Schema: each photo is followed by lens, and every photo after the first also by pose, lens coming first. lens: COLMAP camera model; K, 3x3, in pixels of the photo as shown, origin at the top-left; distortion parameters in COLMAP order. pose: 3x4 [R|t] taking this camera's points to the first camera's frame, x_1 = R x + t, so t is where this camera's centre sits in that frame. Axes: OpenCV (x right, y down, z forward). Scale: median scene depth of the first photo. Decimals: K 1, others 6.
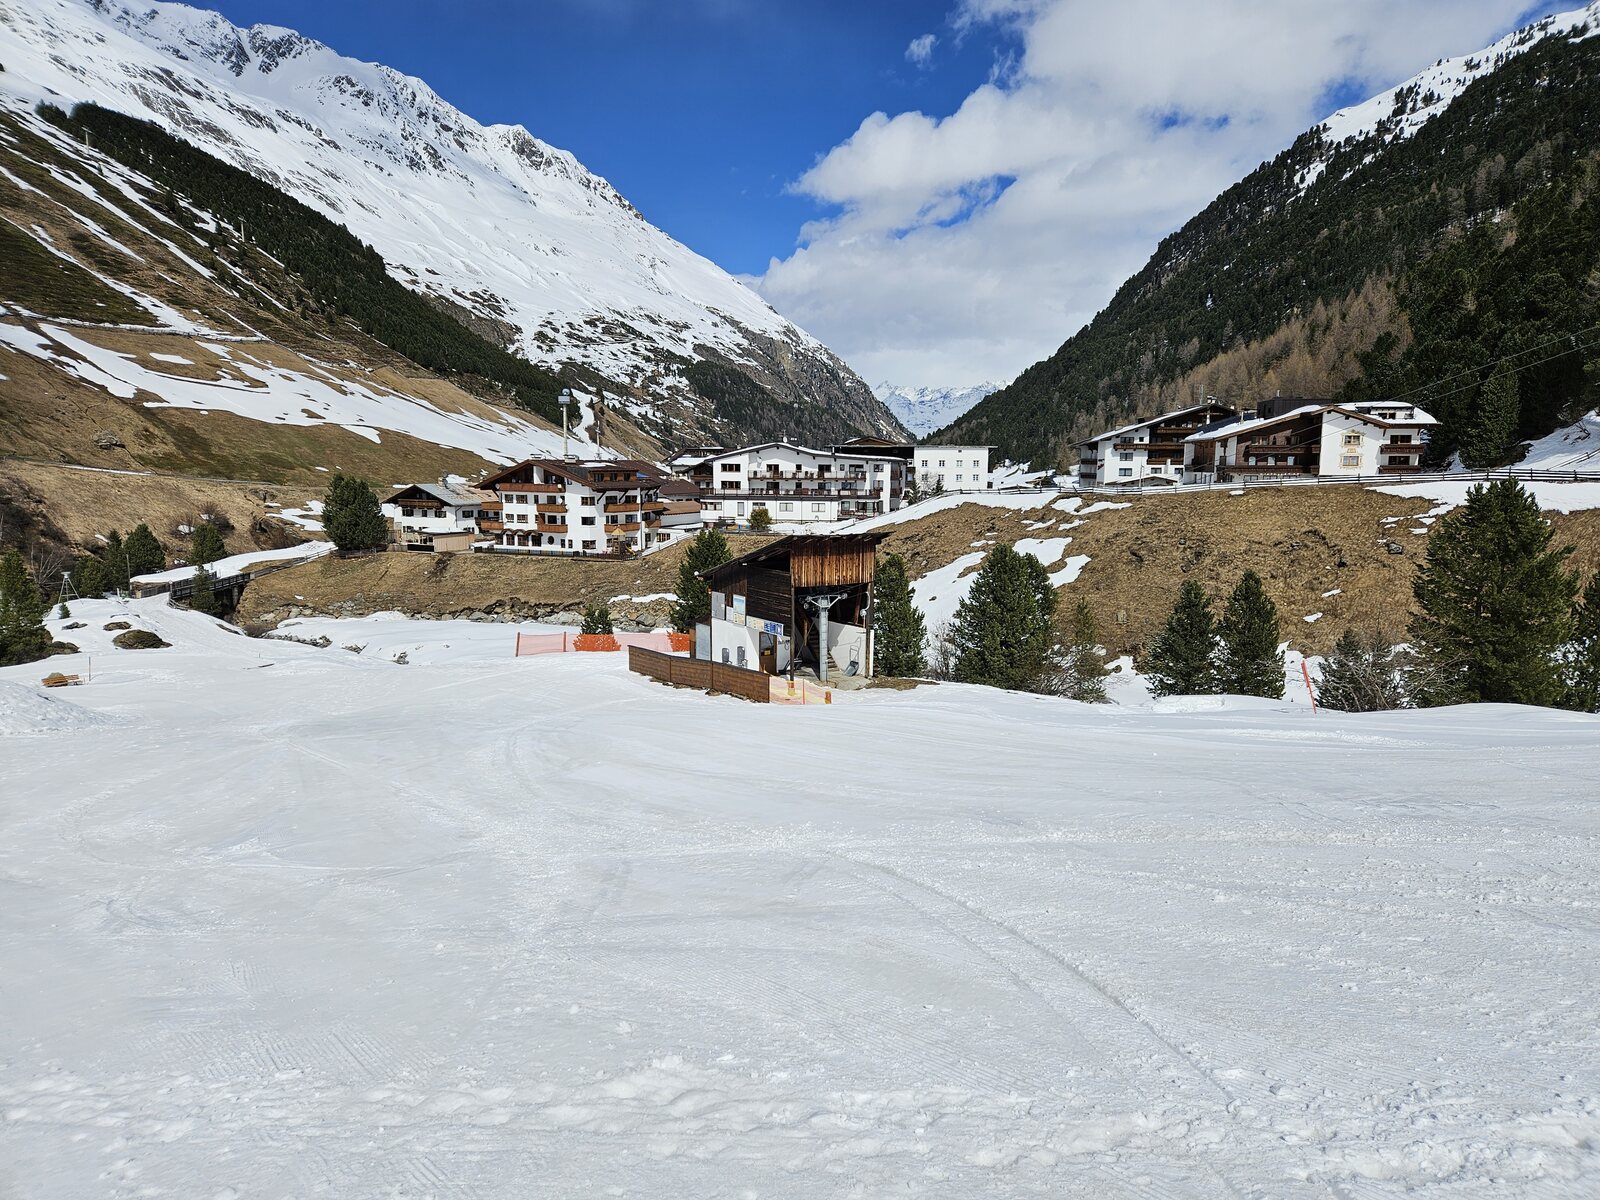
lens RADIAL K [[1071.1, 0, 806.3], [0, 1071.1, 605.6], [0, 0, 1]] dist [0.086099, -0.076825]
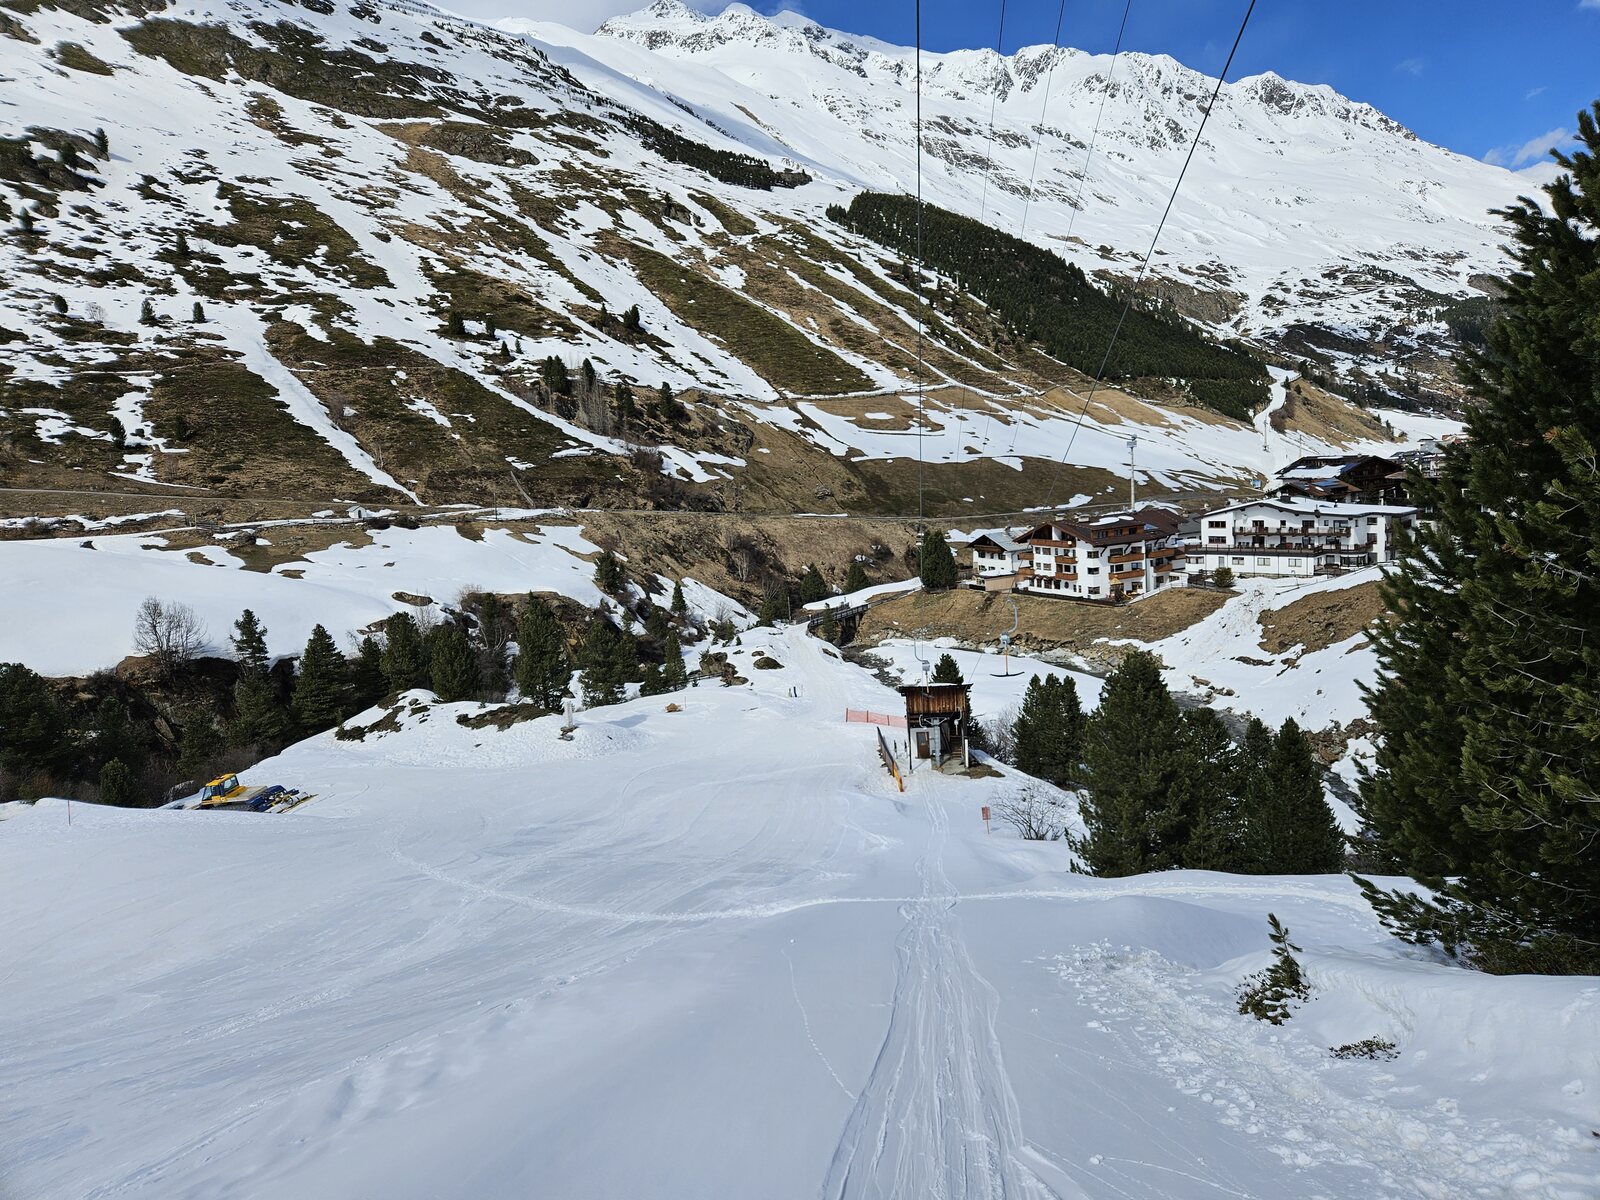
lens RADIAL K [[1074.8, 0, 795.8], [0, 1074.8, 582.5], [0, 0, 1]] dist [0.099874, -0.098696]
pose [[0.783812, 0.019920, -0.620678, 0.120200], [-0.013484, 0.999796, 0.015059, -0.032814], [0.620852, -0.003434, 0.783921, -0.066845]]
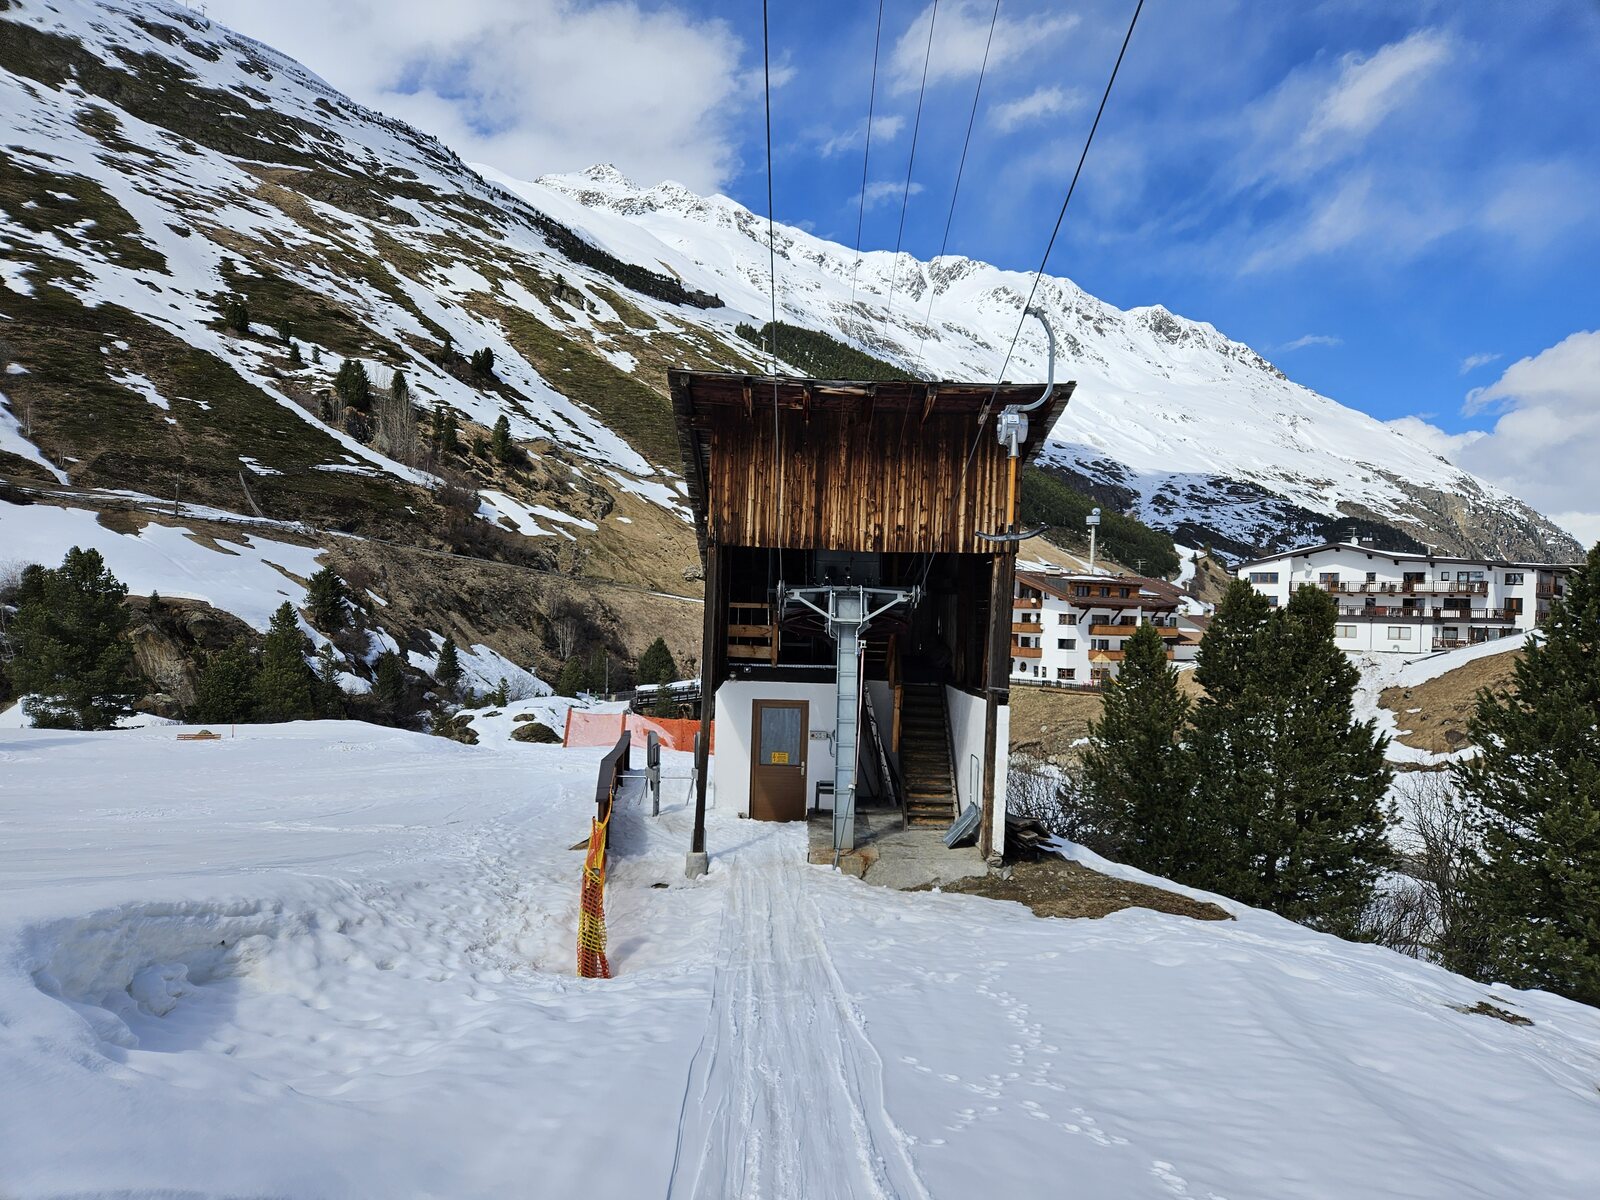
lens RADIAL K [[1071.1, 0, 806.3], [0, 1071.1, 605.6], [0, 0, 1]] dist [0.086099, -0.076825]
pose [[0.846720, 0.012504, -0.531892, 0.024237], [-0.094531, 0.987353, -0.127273, 0.005464], [0.523574, 0.158045, 0.837193, 0.092677]]
